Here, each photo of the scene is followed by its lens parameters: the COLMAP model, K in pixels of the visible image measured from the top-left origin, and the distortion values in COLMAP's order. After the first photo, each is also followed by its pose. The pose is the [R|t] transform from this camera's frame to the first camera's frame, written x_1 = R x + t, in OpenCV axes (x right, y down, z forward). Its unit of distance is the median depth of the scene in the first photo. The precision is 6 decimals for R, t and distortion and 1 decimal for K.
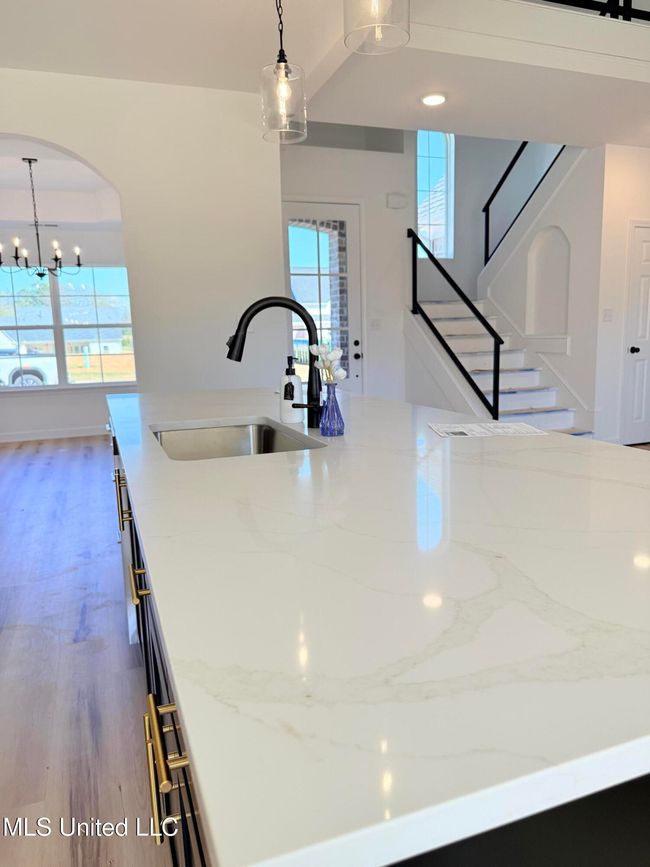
lens RADIAL K [[615.4, 0, 319.9], [0, 615.4, 436.6], [0, 0, 1]] dist [0.045750, -0.021048]
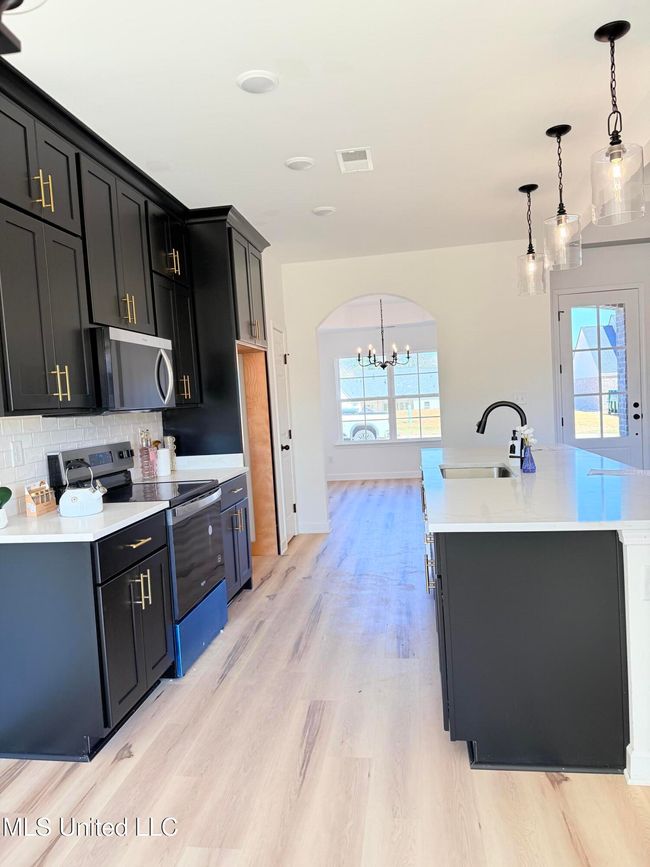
lens RADIAL K [[615.4, 0, 308.6], [0, 615.4, 439.2], [0, 0, 1]] dist [0.045750, -0.021048]
pose [[0.867618, 0.007896, -0.497169, 0.171841], [-0.047258, 0.996657, -0.066640, 0.025395], [0.494981, 0.081314, 0.865091, -0.462437]]
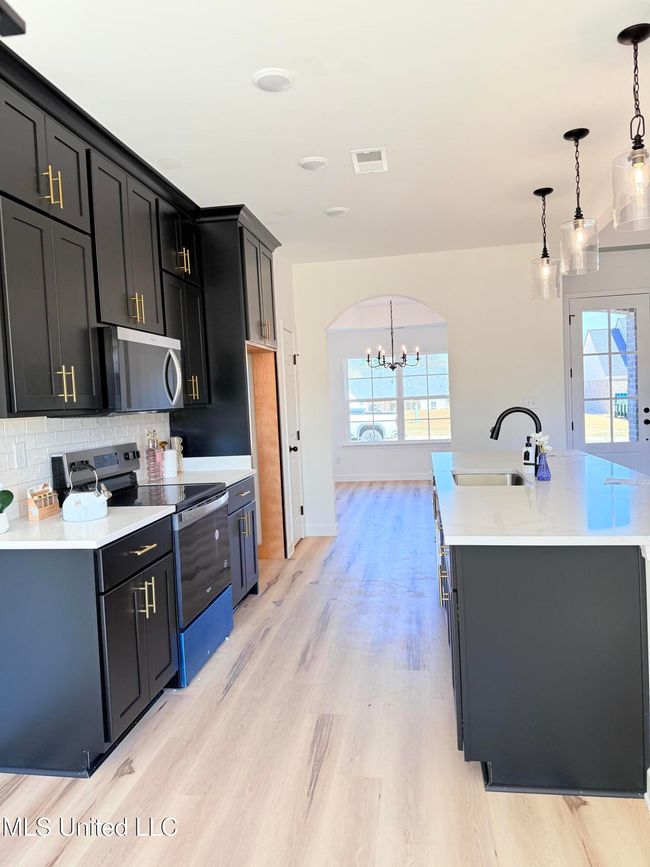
lens RADIAL K [[615.4, 0, 317.4], [0, 615.4, 429.7], [0, 0, 1]] dist [0.045750, -0.021048]
pose [[0.869797, 0.013134, -0.493235, 0.156869], [-0.059900, 0.995063, -0.079134, 0.016088], [0.489761, 0.098376, 0.866289, -0.450448]]
